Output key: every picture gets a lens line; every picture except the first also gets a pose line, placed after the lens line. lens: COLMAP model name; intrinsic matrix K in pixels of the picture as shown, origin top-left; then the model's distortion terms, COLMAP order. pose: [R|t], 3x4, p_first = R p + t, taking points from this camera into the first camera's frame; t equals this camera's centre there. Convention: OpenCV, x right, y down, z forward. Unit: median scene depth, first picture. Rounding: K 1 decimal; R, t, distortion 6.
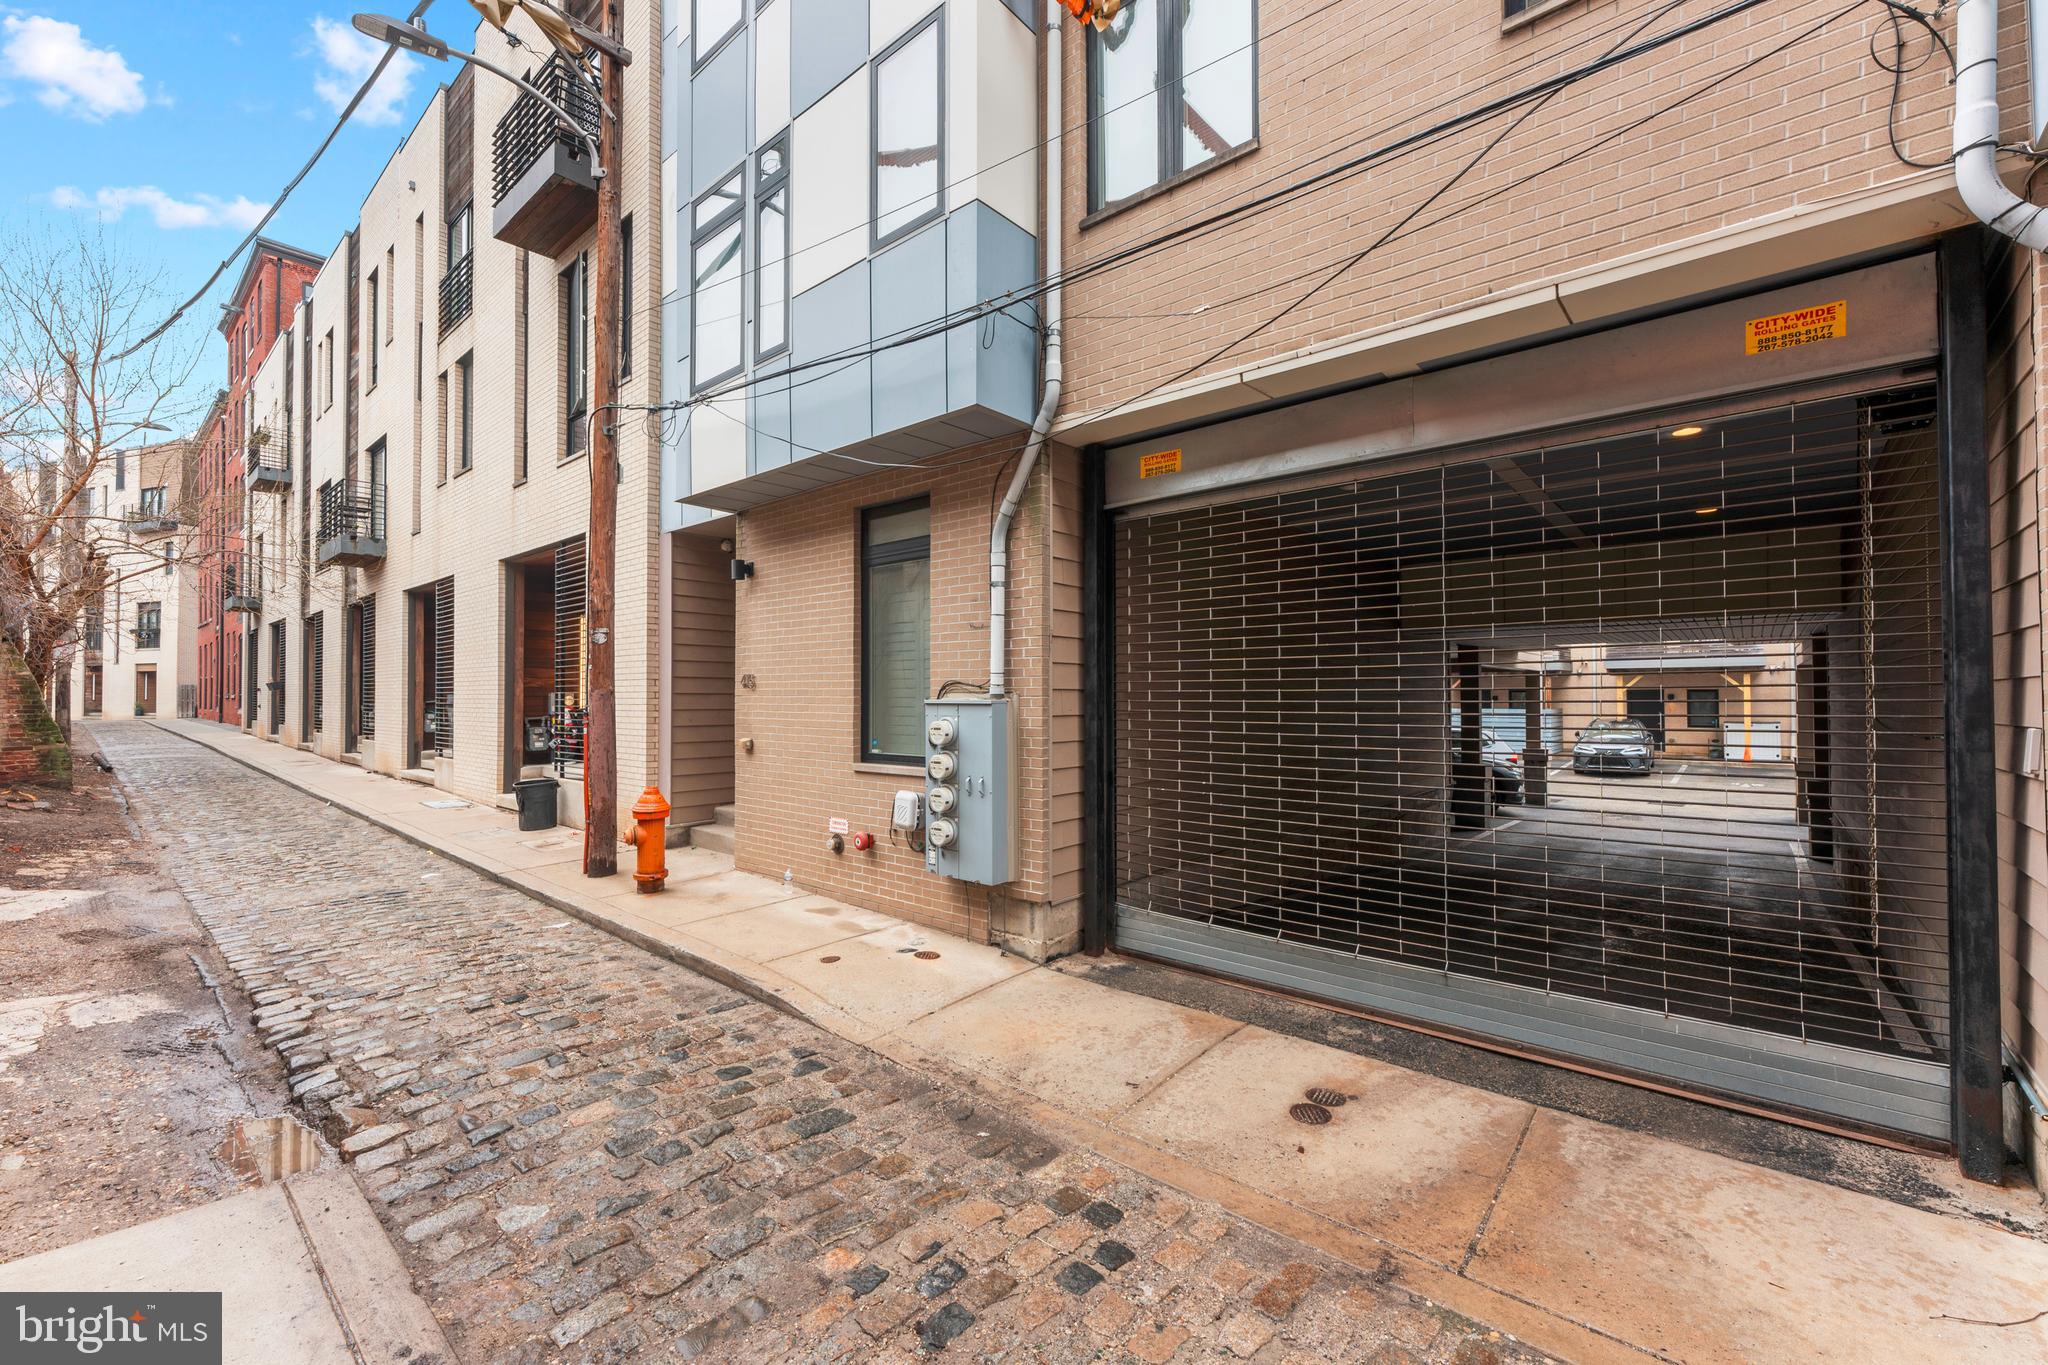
lens RADIAL K [[823.8, 0, 1027.5], [0, 823.8, 684.1], [0, 0, 1]] dist [0.002356, 0.000602]
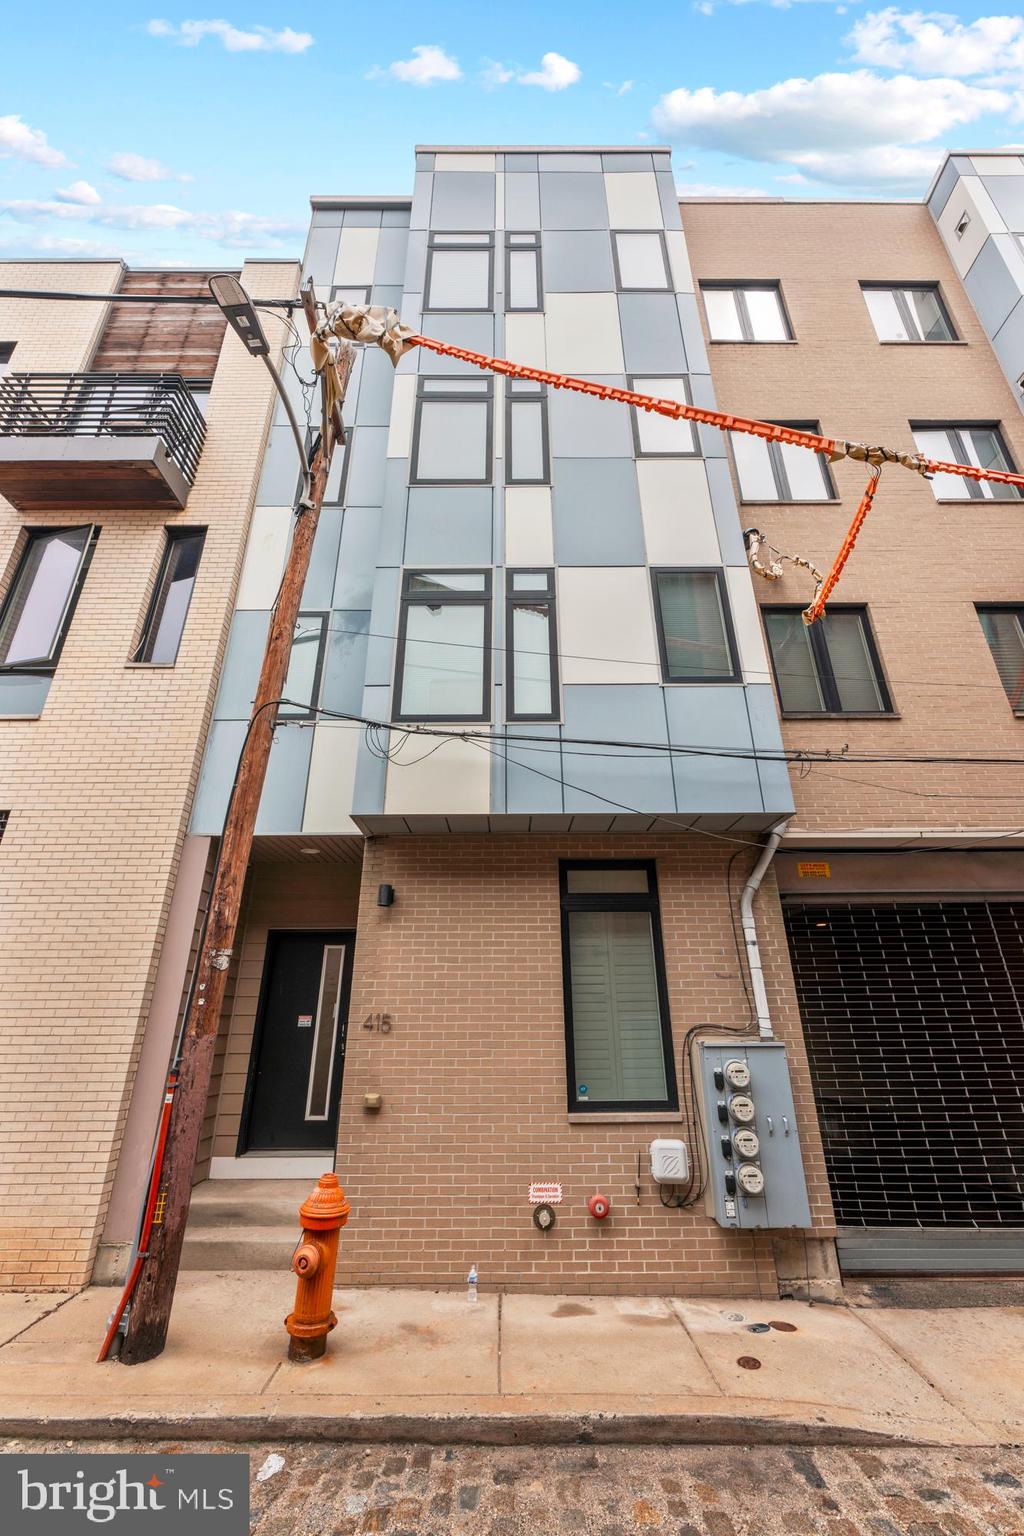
lens RADIAL K [[617.8, 0, 512.6], [0, 617.8, 762.8], [0, 0, 1]] dist [0.002356, 0.000602]
pose [[0.758541, 0.247142, 0.602940, -0.889973], [-0.005704, 0.927769, -0.373111, -0.018853], [-0.651601, 0.279581, 0.705160, 0.446298]]
